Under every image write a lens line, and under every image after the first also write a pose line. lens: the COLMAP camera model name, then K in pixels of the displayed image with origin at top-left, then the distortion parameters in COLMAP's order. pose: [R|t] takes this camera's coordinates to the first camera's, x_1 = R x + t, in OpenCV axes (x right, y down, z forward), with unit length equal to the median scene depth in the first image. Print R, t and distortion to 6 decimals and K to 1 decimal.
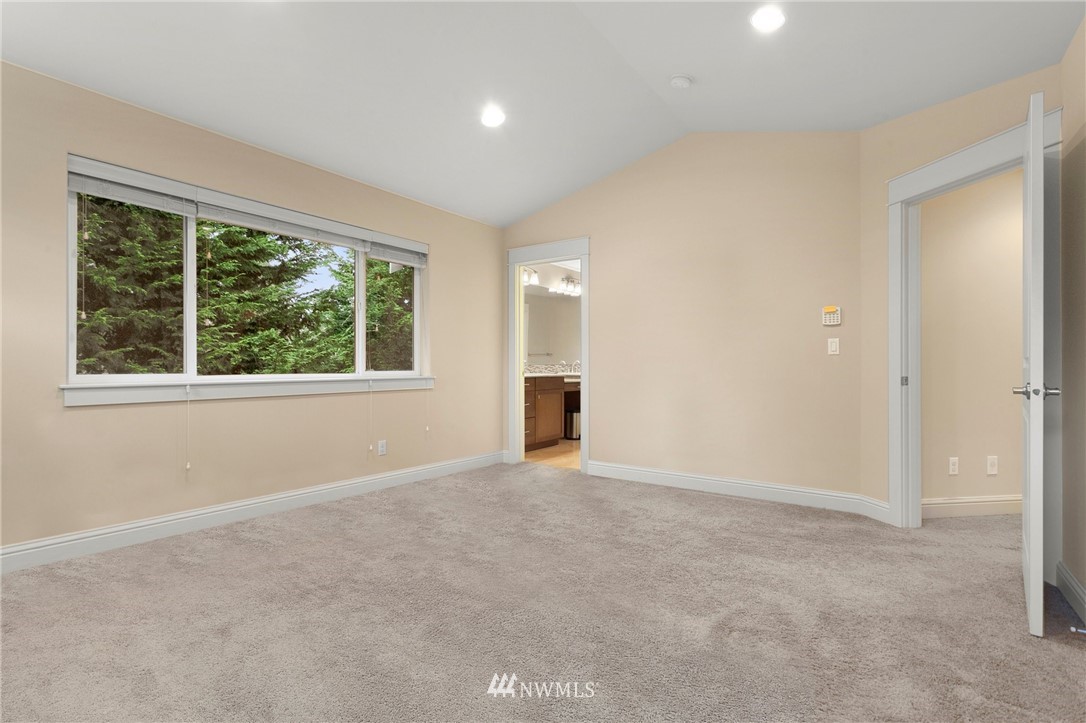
lens RADIAL K [[516.2, 0, 542.3], [0, 516.2, 364.0], [0, 0, 1]] dist [-0.006633, 0.000653]
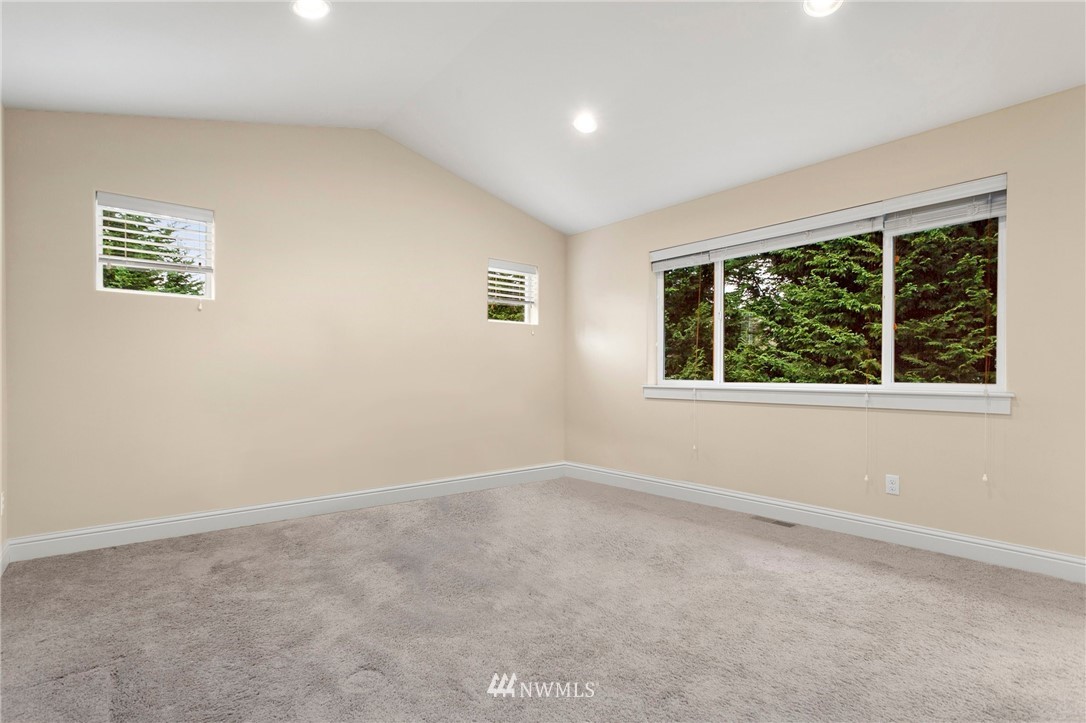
lens RADIAL K [[516.2, 0, 543.0], [0, 516.2, 366.5], [0, 0, 1]] dist [-0.006633, 0.000653]
pose [[-0.274415, -0.011487, -0.961543, 0.669978], [-0.001586, 0.999933, -0.011493, -0.001531], [0.961610, -0.001629, -0.274415, 0.885659]]
